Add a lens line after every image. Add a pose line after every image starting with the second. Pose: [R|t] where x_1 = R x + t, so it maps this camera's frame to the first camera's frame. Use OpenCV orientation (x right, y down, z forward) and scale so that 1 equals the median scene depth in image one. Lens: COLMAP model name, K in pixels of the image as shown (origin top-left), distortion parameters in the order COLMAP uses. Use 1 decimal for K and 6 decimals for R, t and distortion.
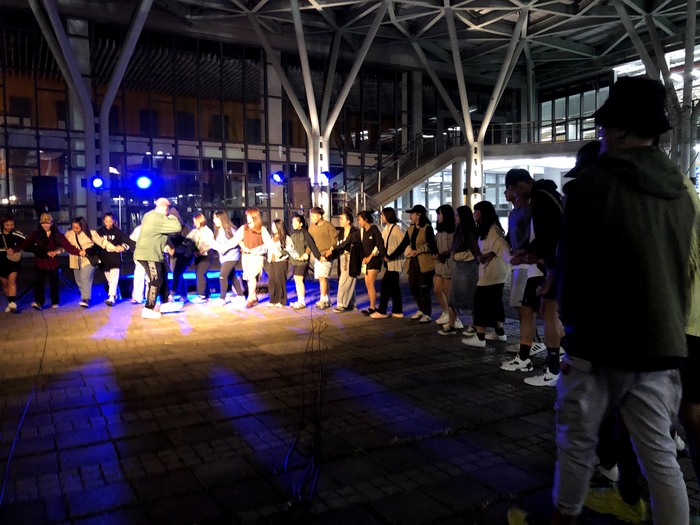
lens RADIAL K [[576.8, 0, 355.3], [0, 576.8, 256.6], [0, 0, 1]] dist [0.027943, -0.013227]
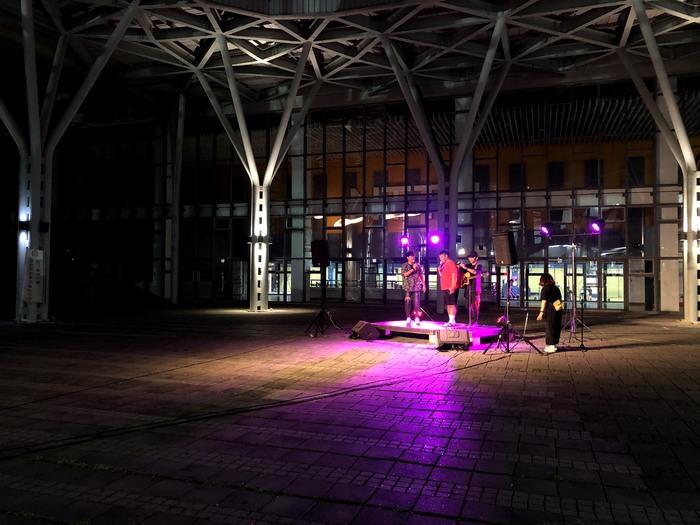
lens RADIAL K [[576.8, 0, 347.8], [0, 576.8, 261.9], [0, 0, 1]] dist [0.027943, -0.013227]
pose [[0.654368, 0.001162, -0.756175, 0.229725], [-0.054917, 0.997431, -0.045990, -0.015685], [0.754180, 0.071621, 0.652751, 0.098221]]
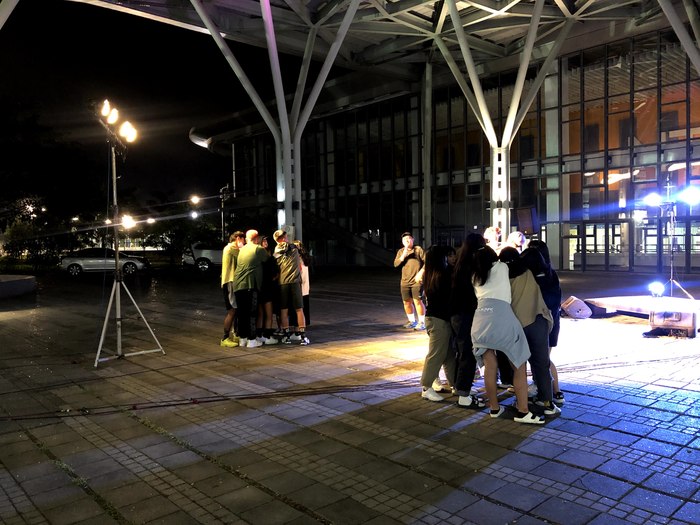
lens RADIAL K [[576.8, 0, 346.5], [0, 576.8, 259.9], [0, 0, 1]] dist [0.027943, -0.013227]
pose [[0.205072, 0.043855, -0.977764, 0.258521], [-0.035468, 0.998672, 0.037354, -0.028008], [0.978104, 0.027019, 0.206355, 0.194401]]
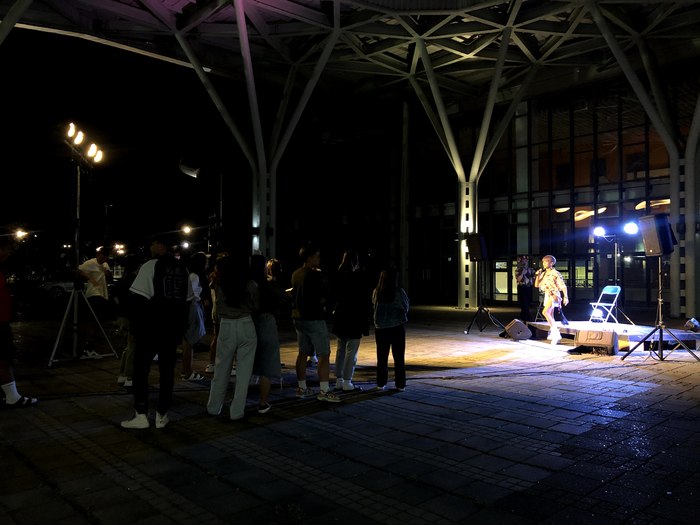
lens RADIAL K [[576.8, 0, 341.8], [0, 576.8, 259.8], [0, 0, 1]] dist [0.027943, -0.013227]
pose [[0.208956, -0.009860, -0.977875, 0.297370], [-0.058844, 0.998010, -0.022637, -0.016889], [0.976153, 0.062272, 0.207960, 0.222763]]
